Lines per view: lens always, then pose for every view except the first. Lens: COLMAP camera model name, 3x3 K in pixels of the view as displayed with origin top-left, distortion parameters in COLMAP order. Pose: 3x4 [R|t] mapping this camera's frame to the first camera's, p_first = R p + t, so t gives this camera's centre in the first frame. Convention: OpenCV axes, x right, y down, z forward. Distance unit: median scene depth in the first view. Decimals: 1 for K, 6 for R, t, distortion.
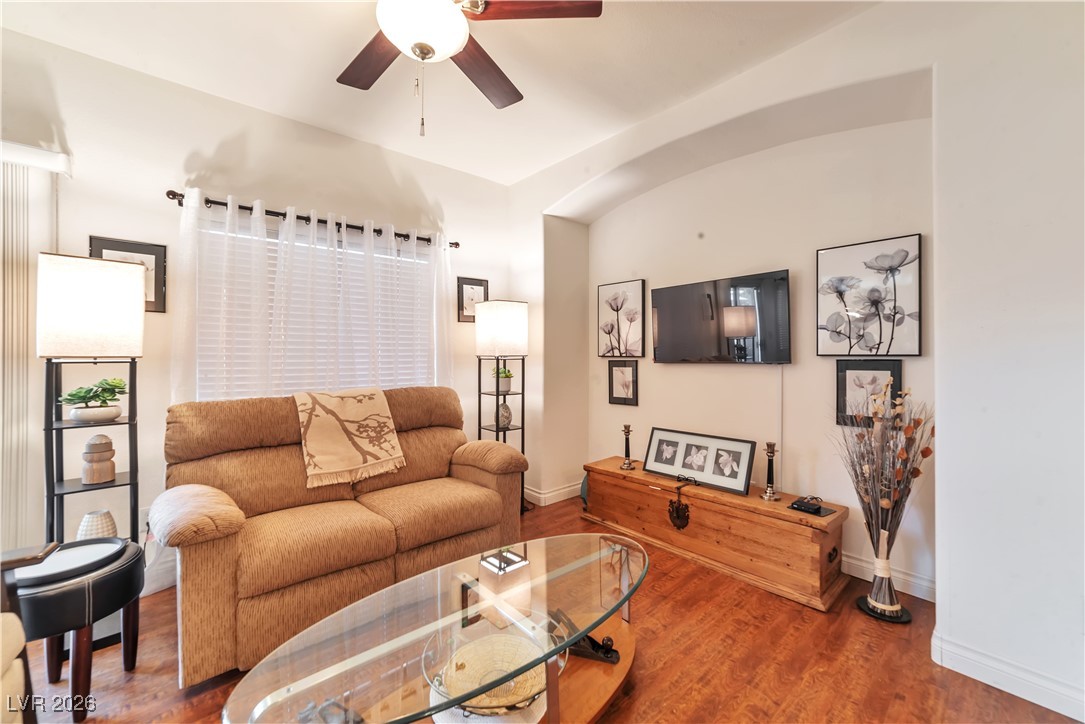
lens RADIAL K [[428.4, 0, 542.6], [0, 428.4, 356.7], [0, 0, 1]] dist [-0.041405, 0.015370]
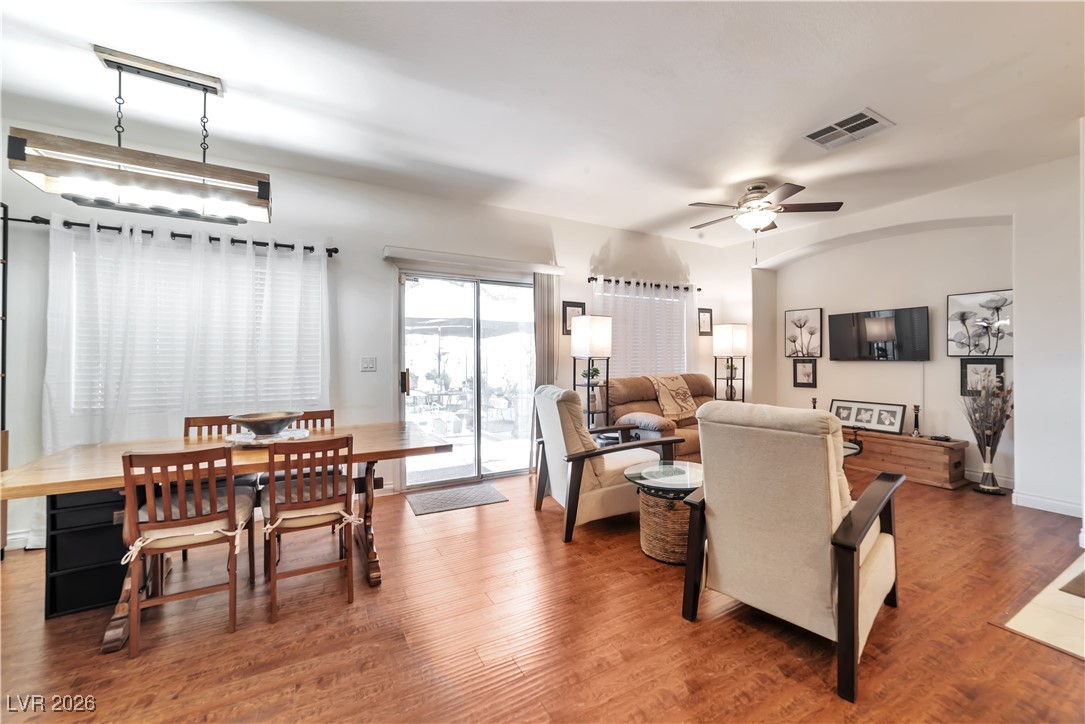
lens RADIAL K [[434.1, 0, 560.4], [0, 434.1, 359.3], [0, 0, 1]] dist [-0.000883, 0.013109]
pose [[0.986408, -0.000152, -0.164315, -0.591470], [0.001211, 0.999979, 0.006340, -0.002547], [0.164311, -0.006452, 0.986388, -0.980851]]
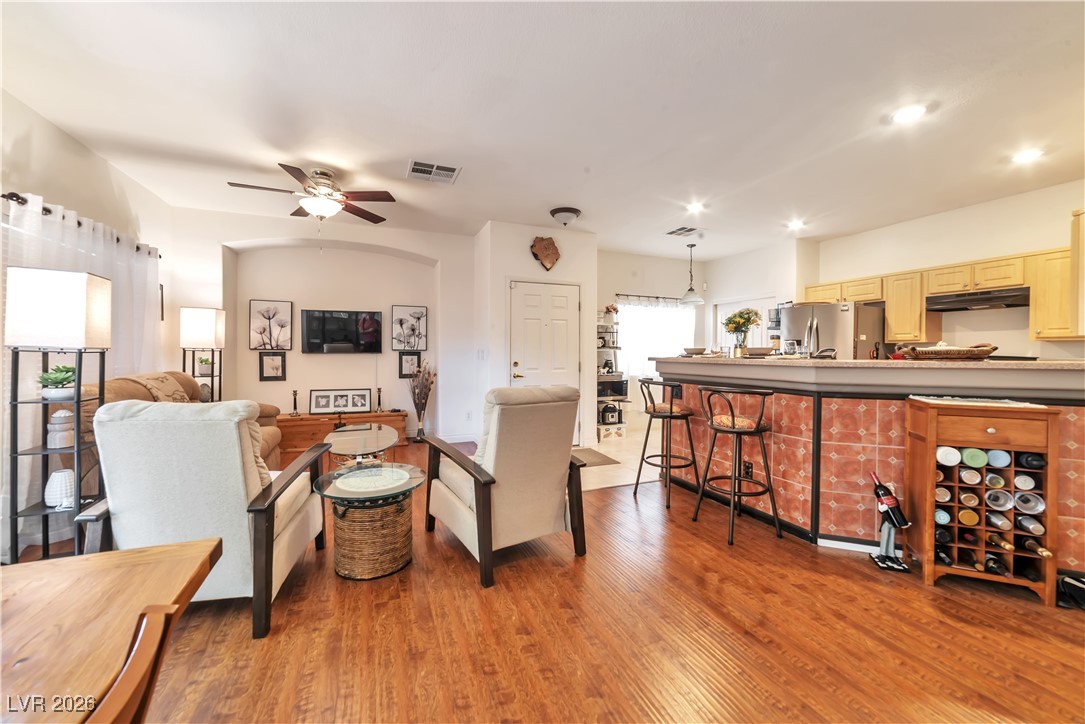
lens RADIAL K [[428.4, 0, 542.6], [0, 428.4, 356.7], [0, 0, 1]] dist [-0.041405, 0.015370]
pose [[0.329171, -0.008279, 0.944234, -1.248766], [-0.007695, 0.999905, 0.011449, 0.001800], [-0.944239, -0.011035, 0.329076, -0.549970]]
